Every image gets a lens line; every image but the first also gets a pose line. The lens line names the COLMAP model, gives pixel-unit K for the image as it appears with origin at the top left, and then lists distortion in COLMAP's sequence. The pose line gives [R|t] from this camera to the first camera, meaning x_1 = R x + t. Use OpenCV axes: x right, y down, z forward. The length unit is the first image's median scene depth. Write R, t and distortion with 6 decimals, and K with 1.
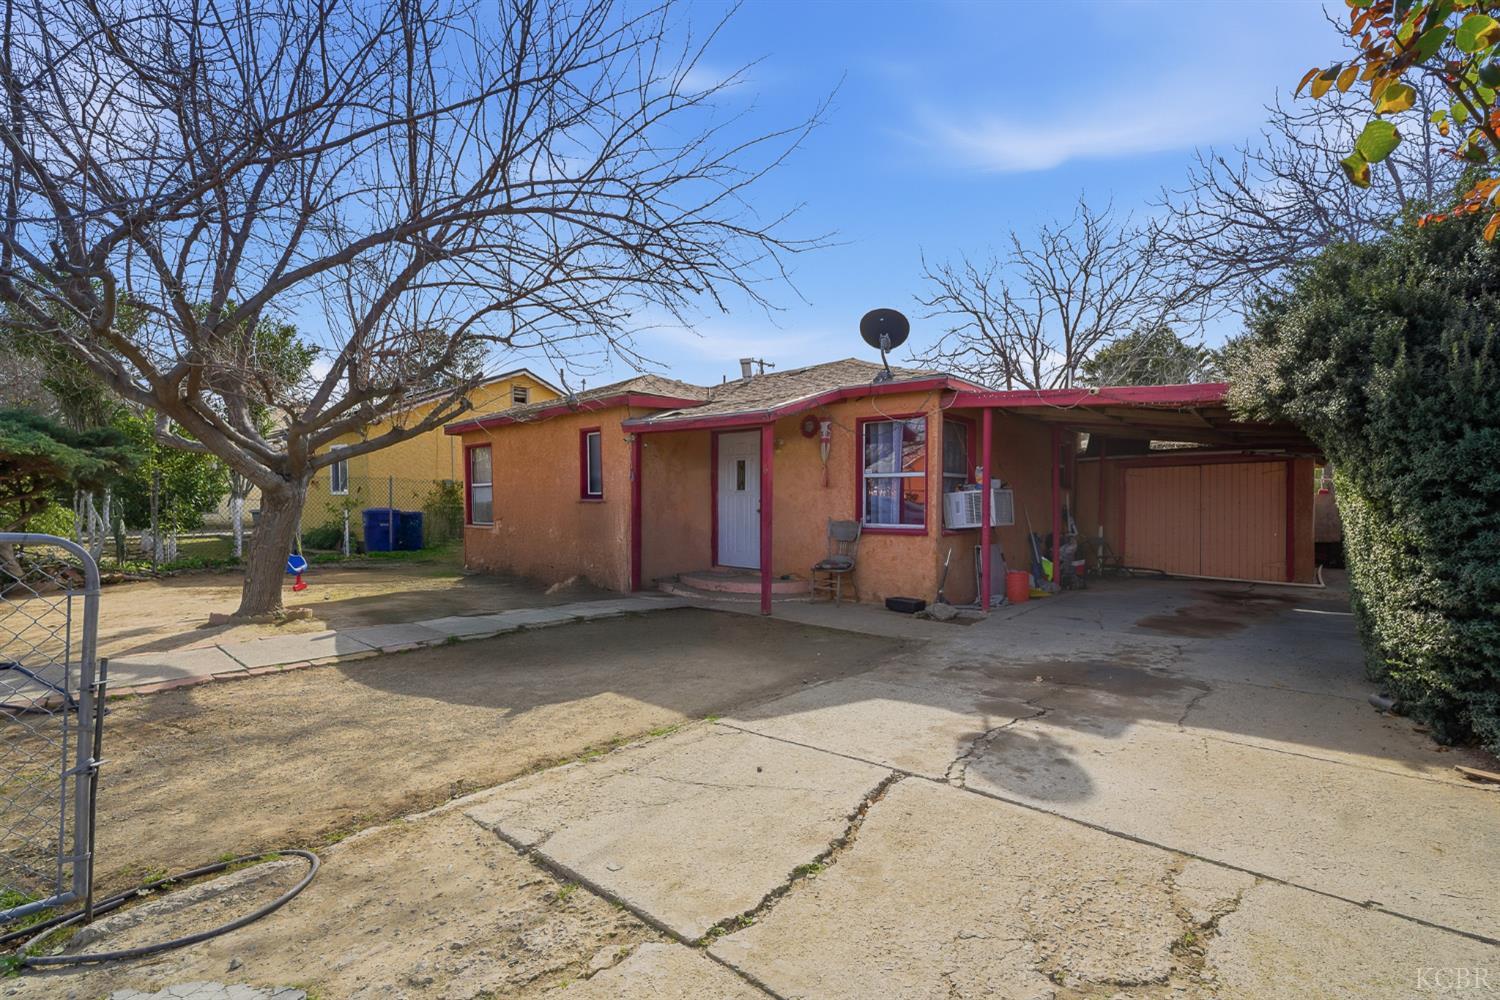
lens RADIAL K [[663.0, 0, 748.7], [0, 663.0, 501.8], [0, 0, 1]] dist [-0.009941, 0.003690]
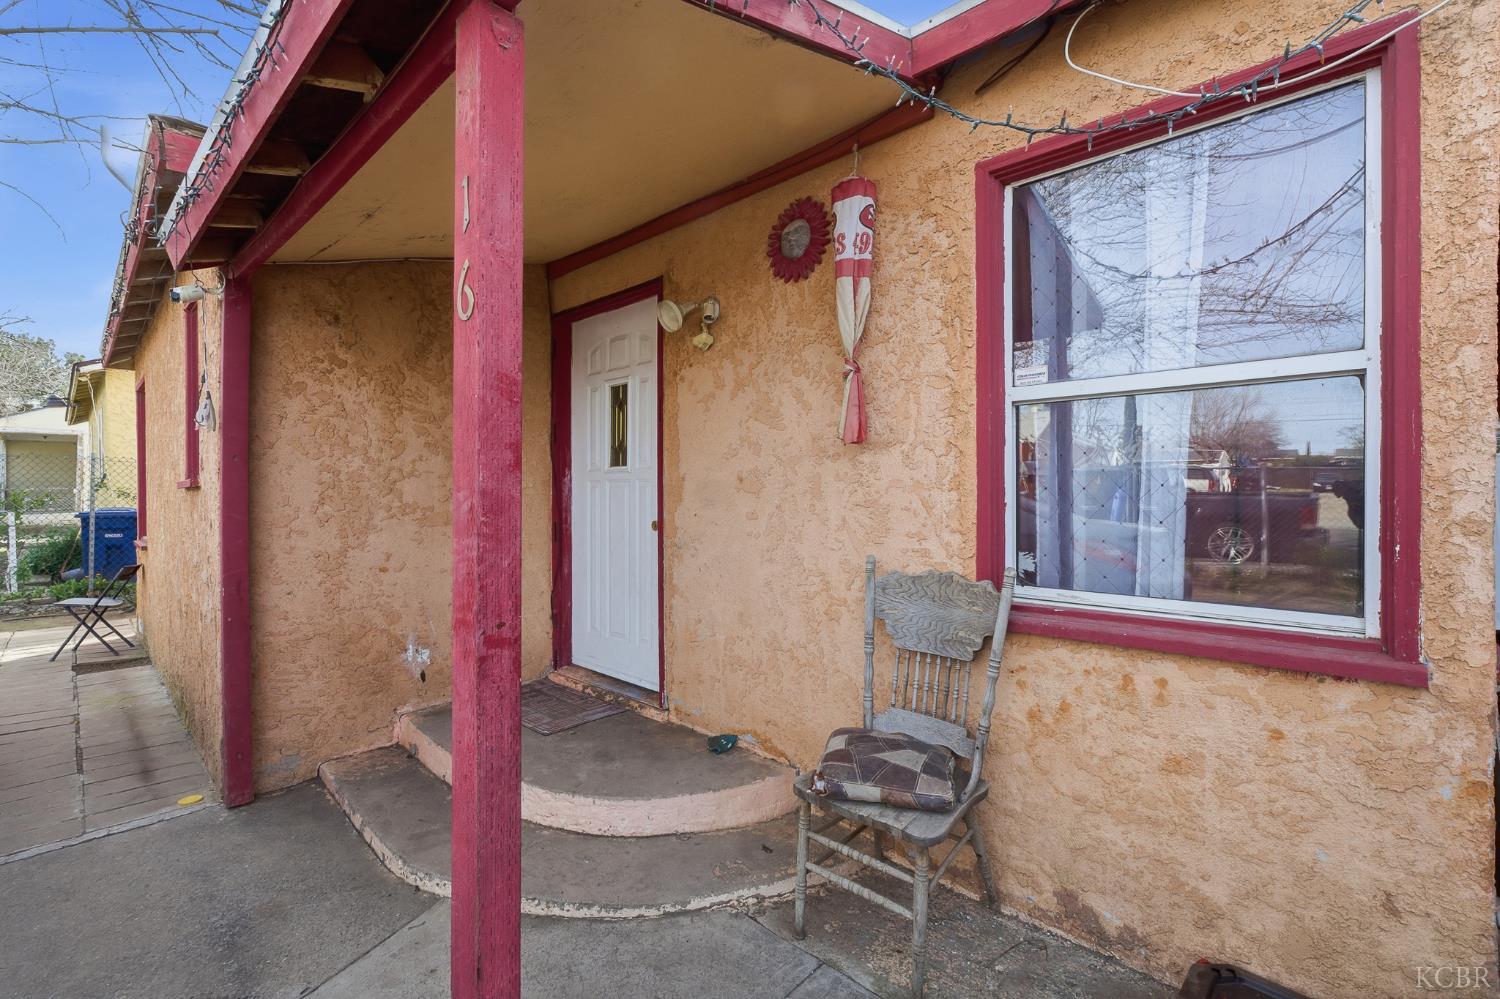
lens RADIAL K [[663.0, 0, 754.1], [0, 663.0, 499.0], [0, 0, 1]] dist [-0.009941, 0.003690]
pose [[0.999377, -0.005993, -0.034789, 0.086205], [0.006191, 0.999965, 0.005611, -0.002390], [0.034754, -0.005822, 0.999379, 0.745901]]
